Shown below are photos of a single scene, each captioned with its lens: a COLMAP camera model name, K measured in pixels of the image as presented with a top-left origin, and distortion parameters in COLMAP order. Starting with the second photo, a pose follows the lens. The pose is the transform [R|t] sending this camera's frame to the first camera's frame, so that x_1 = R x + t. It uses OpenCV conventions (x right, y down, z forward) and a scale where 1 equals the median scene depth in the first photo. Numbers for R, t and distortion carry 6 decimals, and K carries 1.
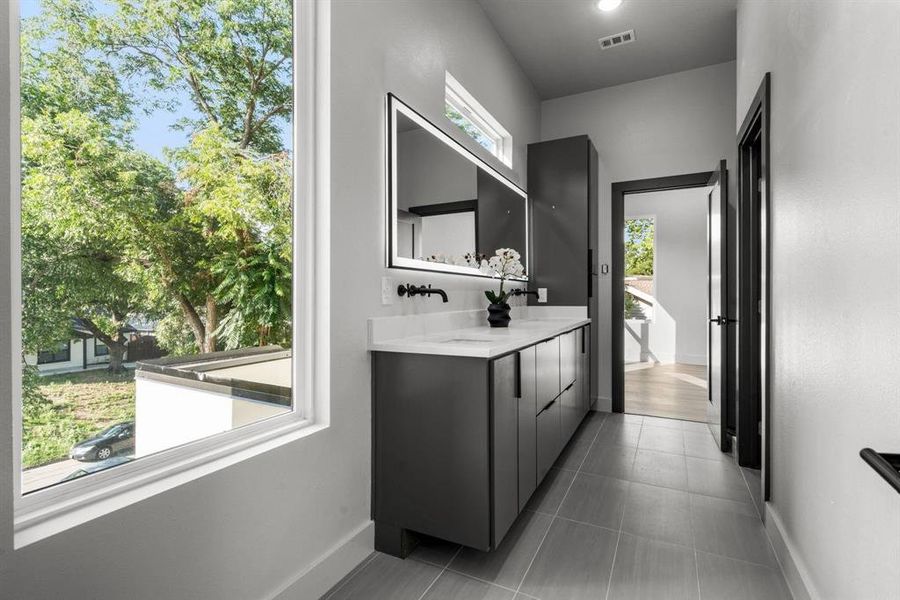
lens RADIAL K [[426.4, 0, 449.3], [0, 426.4, 297.6], [0, 0, 1]] dist [0.002526, 0.001967]
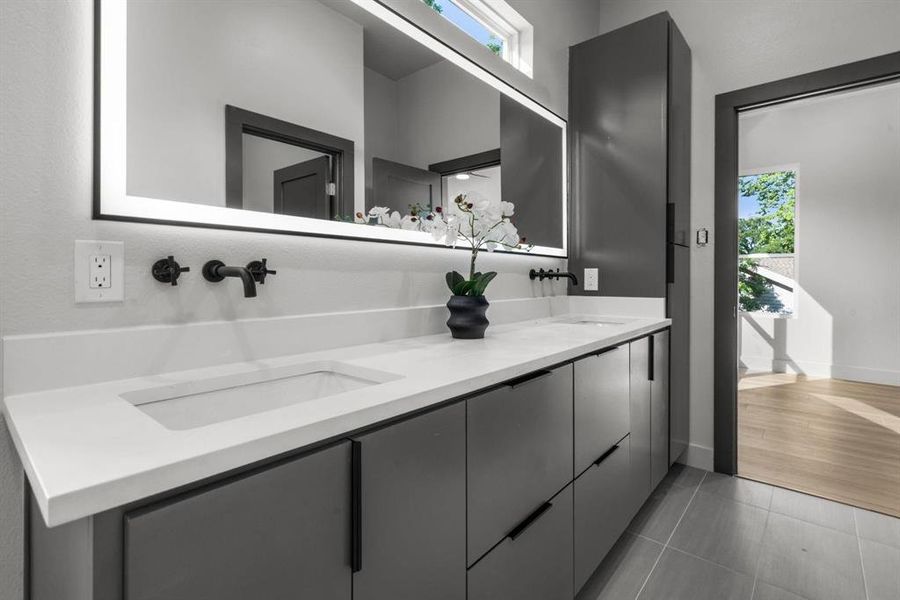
lens RADIAL K [[426.4, 0, 445.2], [0, 426.4, 279.0], [0, 0, 1]] dist [0.002526, 0.001967]
pose [[0.971620, 0.004565, -0.236505, 0.157709], [-0.004723, 0.999989, -0.000103, -0.004694], [0.236502, 0.001217, 0.971630, 0.330058]]
